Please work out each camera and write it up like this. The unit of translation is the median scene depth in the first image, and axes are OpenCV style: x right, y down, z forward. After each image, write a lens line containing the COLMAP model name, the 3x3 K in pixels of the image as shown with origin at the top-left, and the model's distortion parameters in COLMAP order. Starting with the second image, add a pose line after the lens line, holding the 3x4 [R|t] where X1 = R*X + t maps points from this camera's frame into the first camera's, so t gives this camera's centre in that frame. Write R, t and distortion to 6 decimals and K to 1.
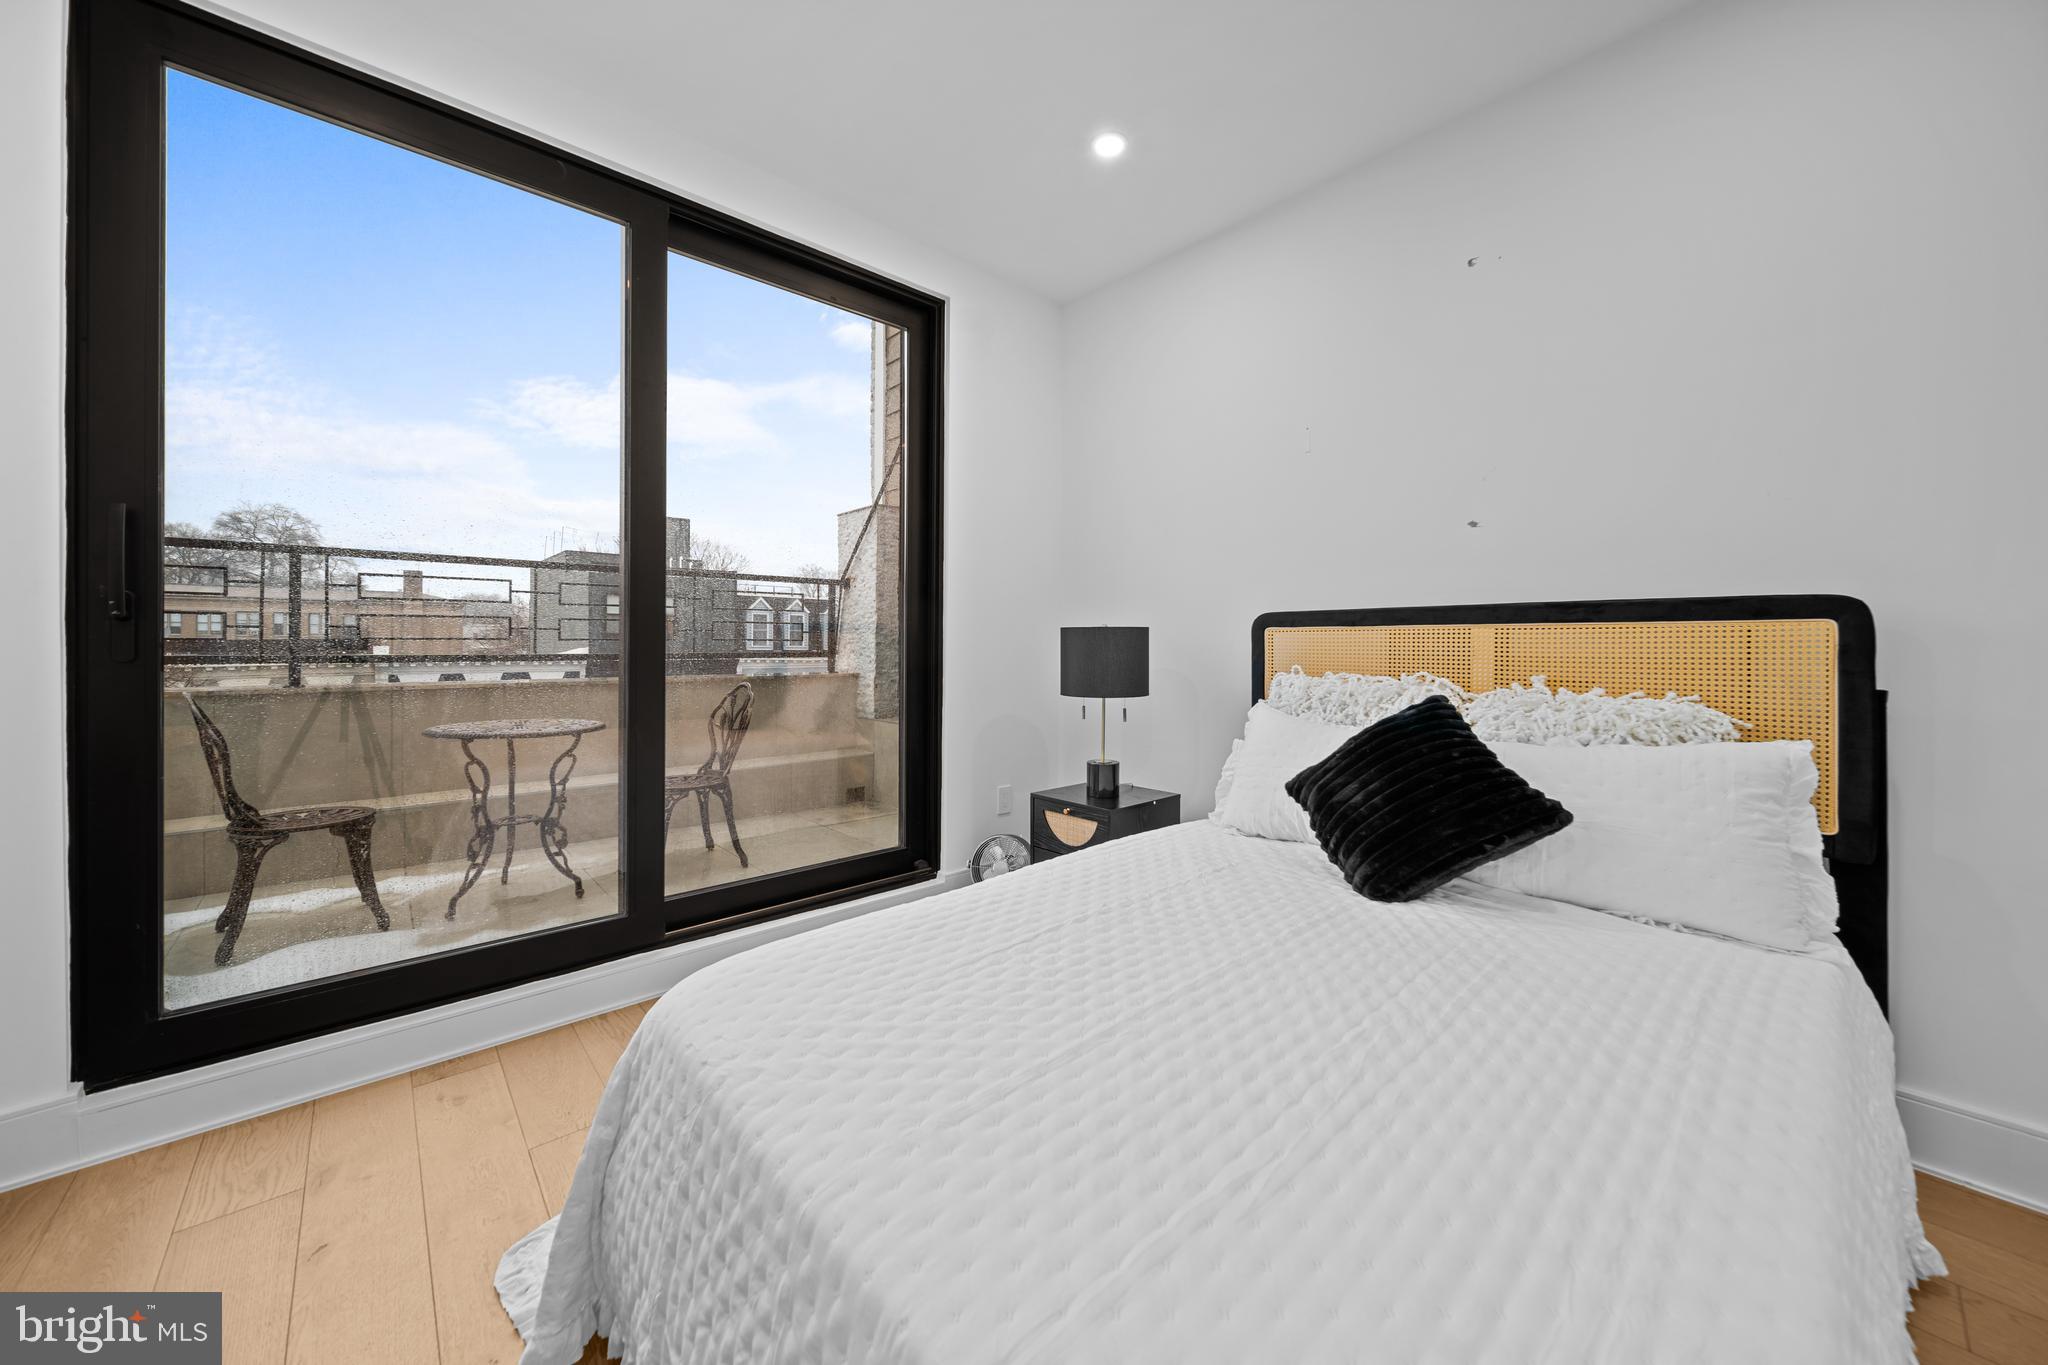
lens RADIAL K [[734.6, 0, 1020.3], [0, 734.6, 652.0], [0, 0, 1]] dist [-0.000153, -0.000864]
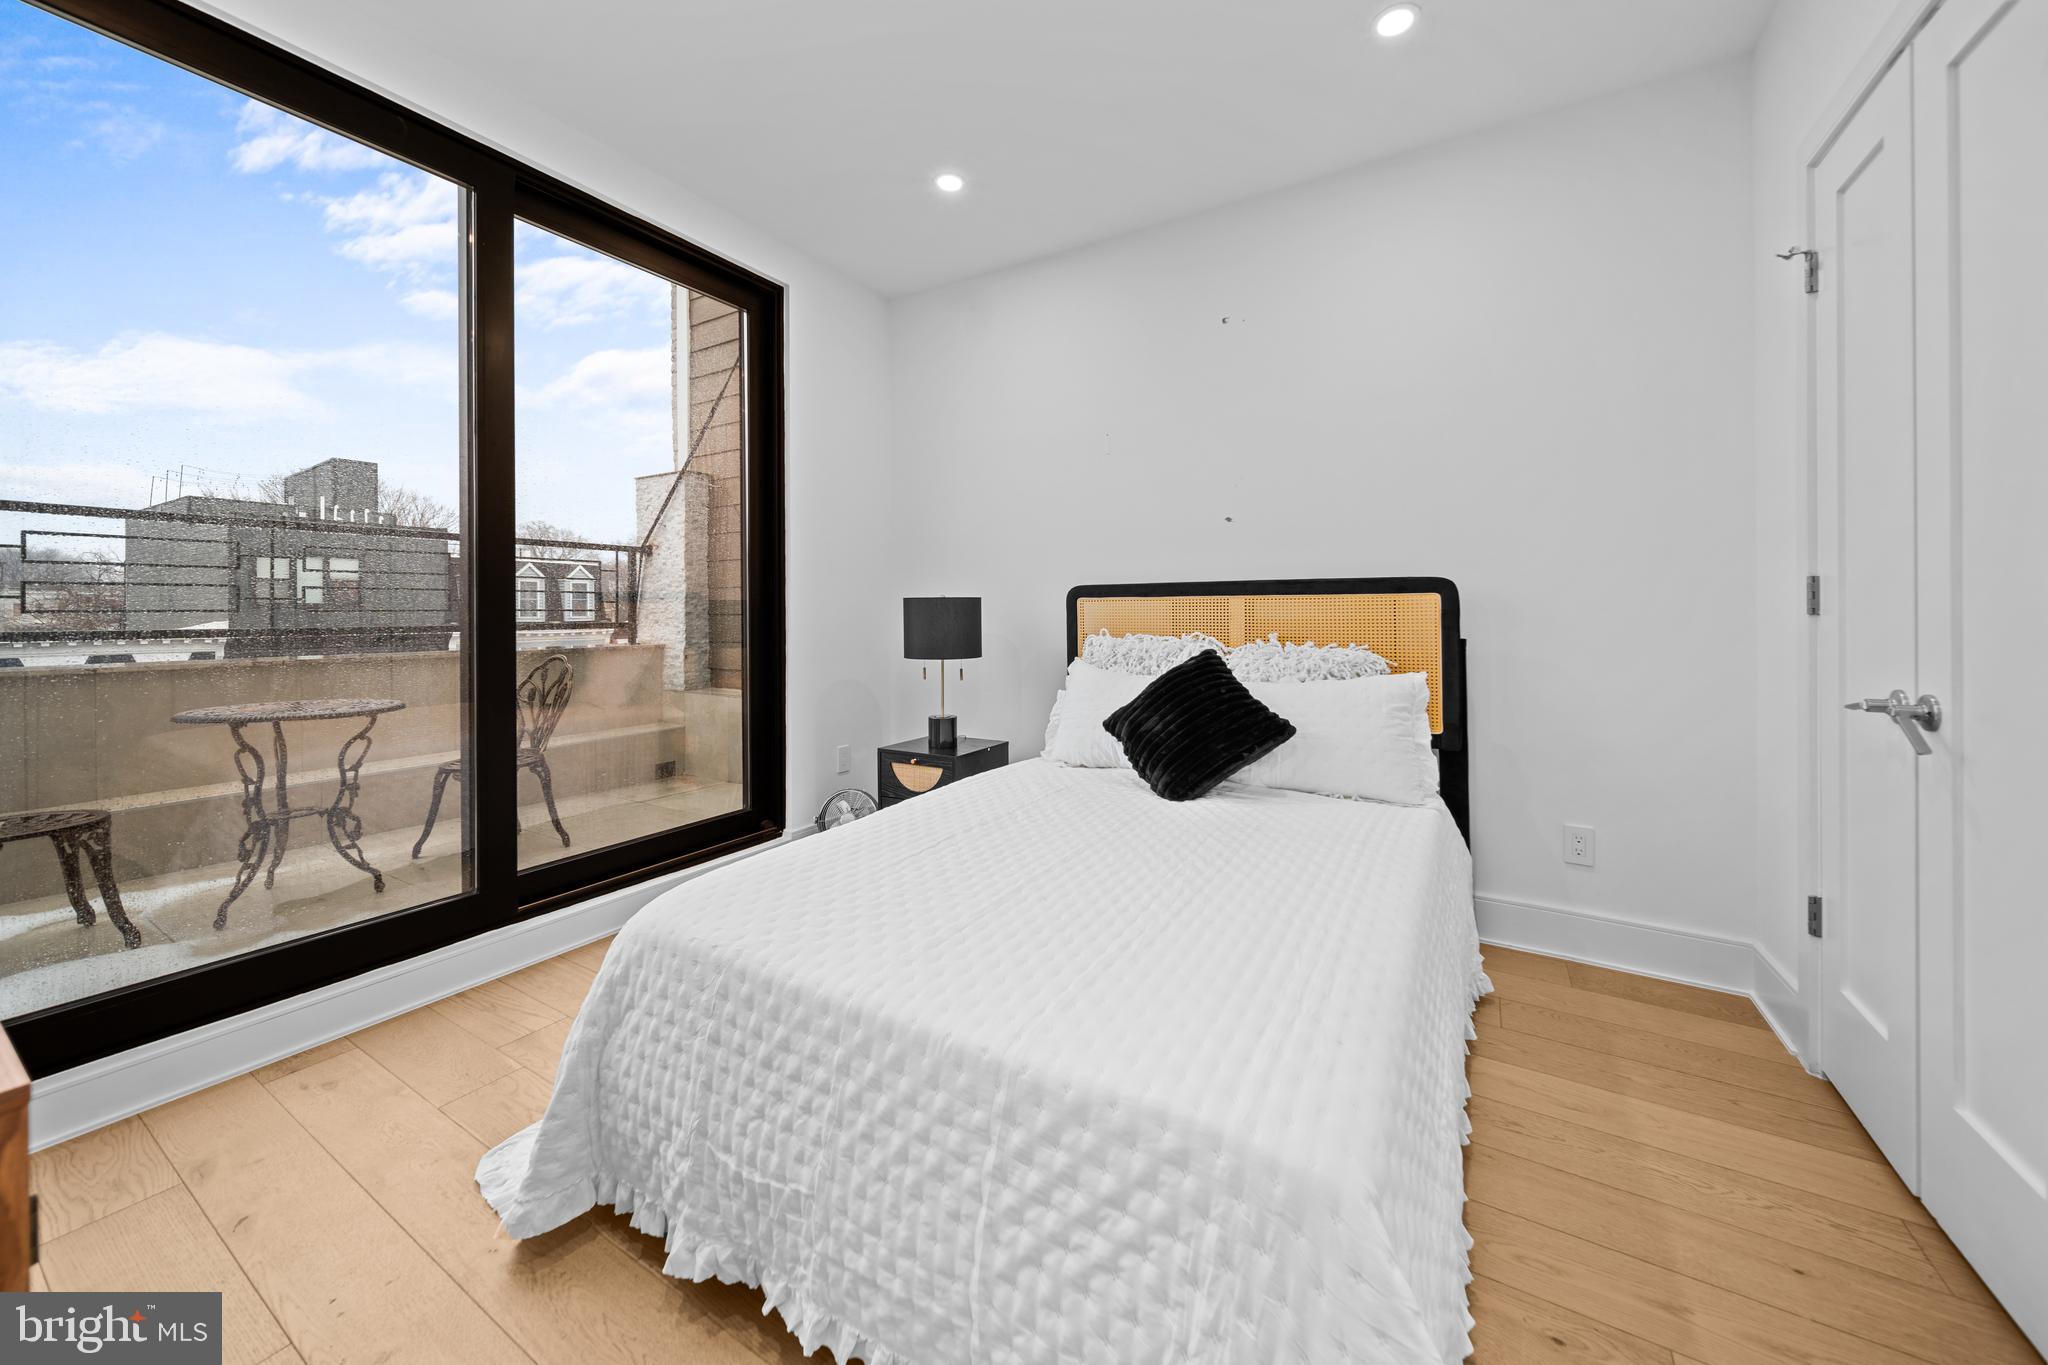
lens RADIAL K [[734.6, 0, 1029.2], [0, 734.6, 612.5], [0, 0, 1]] dist [-0.000153, -0.000864]
pose [[0.955271, -0.006155, 0.295669, -0.122192], [0.009365, 0.999912, -0.009439, 0.001373], [-0.295584, 0.011786, 0.955244, -0.159431]]
